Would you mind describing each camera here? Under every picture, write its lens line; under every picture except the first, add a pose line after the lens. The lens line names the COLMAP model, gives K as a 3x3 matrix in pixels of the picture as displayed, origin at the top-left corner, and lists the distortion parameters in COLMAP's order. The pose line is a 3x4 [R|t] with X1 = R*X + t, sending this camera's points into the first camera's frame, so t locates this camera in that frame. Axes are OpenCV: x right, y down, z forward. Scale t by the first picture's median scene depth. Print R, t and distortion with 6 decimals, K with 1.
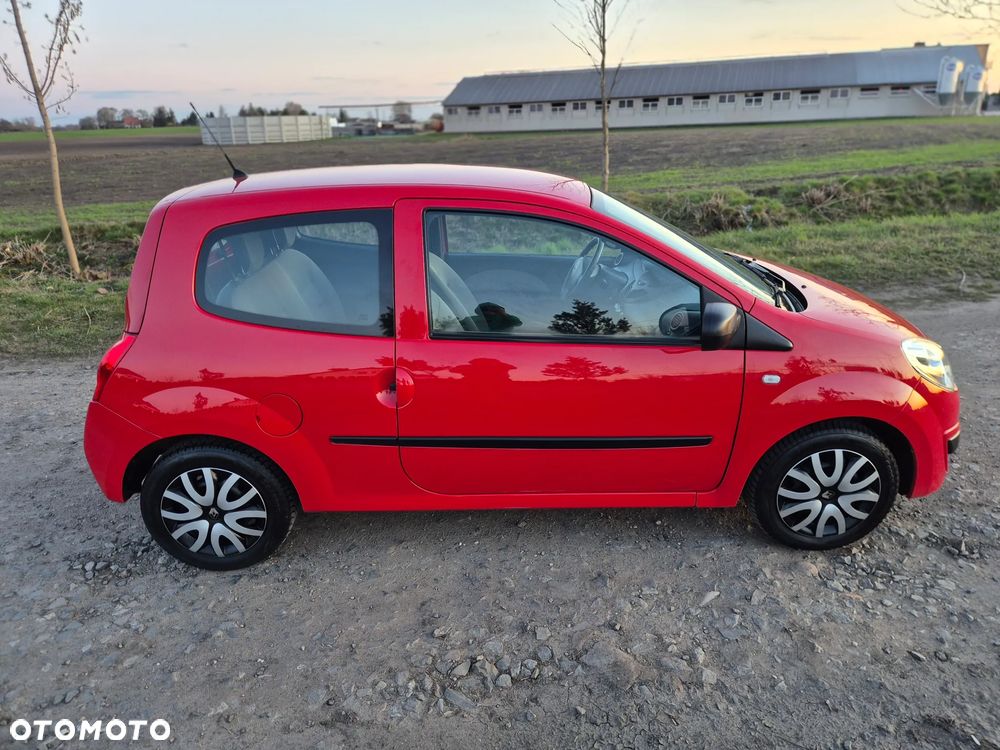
lens RADIAL K [[666.4, 0, 497.1], [0, 666.4, 350.5], [0, 0, 1]] dist [0.056888, -0.055674]
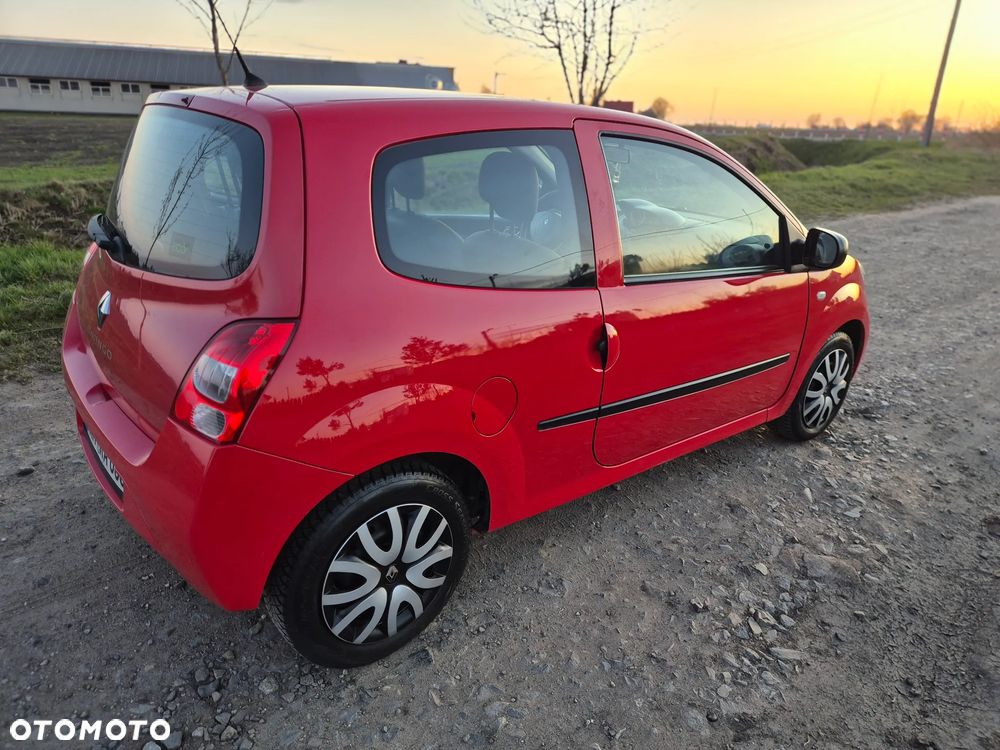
lens RADIAL K [[666.4, 0, 490.4], [0, 666.4, 351.3], [0, 0, 1]] dist [0.056888, -0.055674]
pose [[0.789215, -0.141213, 0.597660, -0.791014], [0.138468, 0.989061, 0.050844, -0.000896], [-0.598302, 0.042630, 0.800136, 0.428870]]
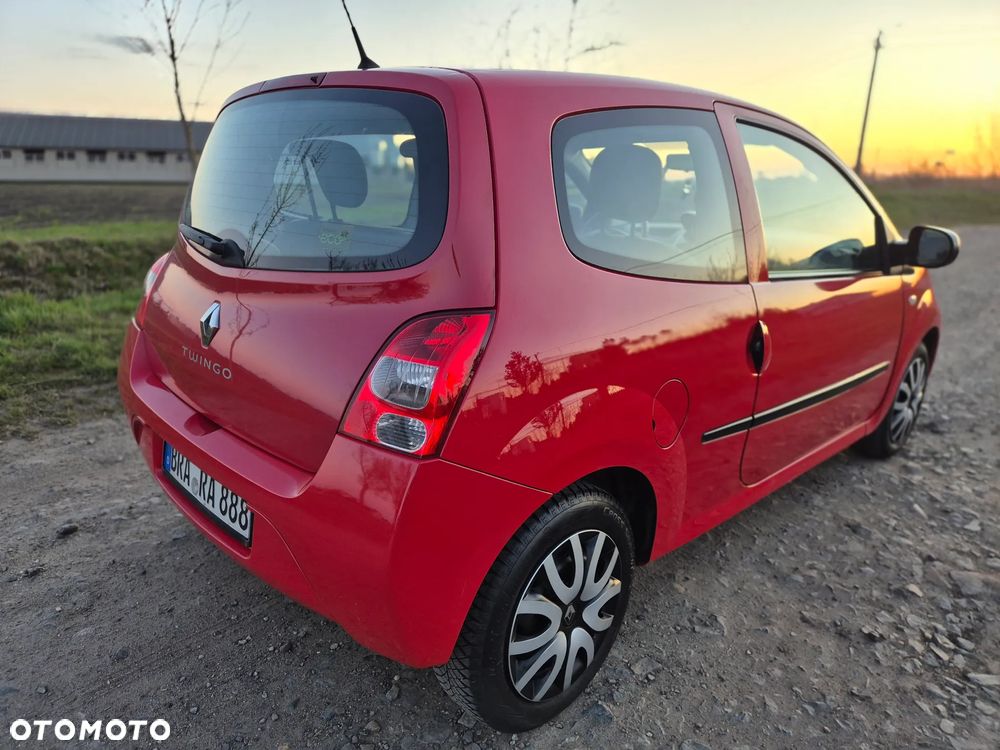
lens RADIAL K [[666.4, 0, 474.2], [0, 666.4, 362.1], [0, 0, 1]] dist [0.056888, -0.055674]
pose [[0.748299, -0.135329, 0.649411, -0.917162], [0.180564, 0.983558, -0.003098, 0.016374], [-0.638314, 0.119578, 0.760432, 0.647130]]
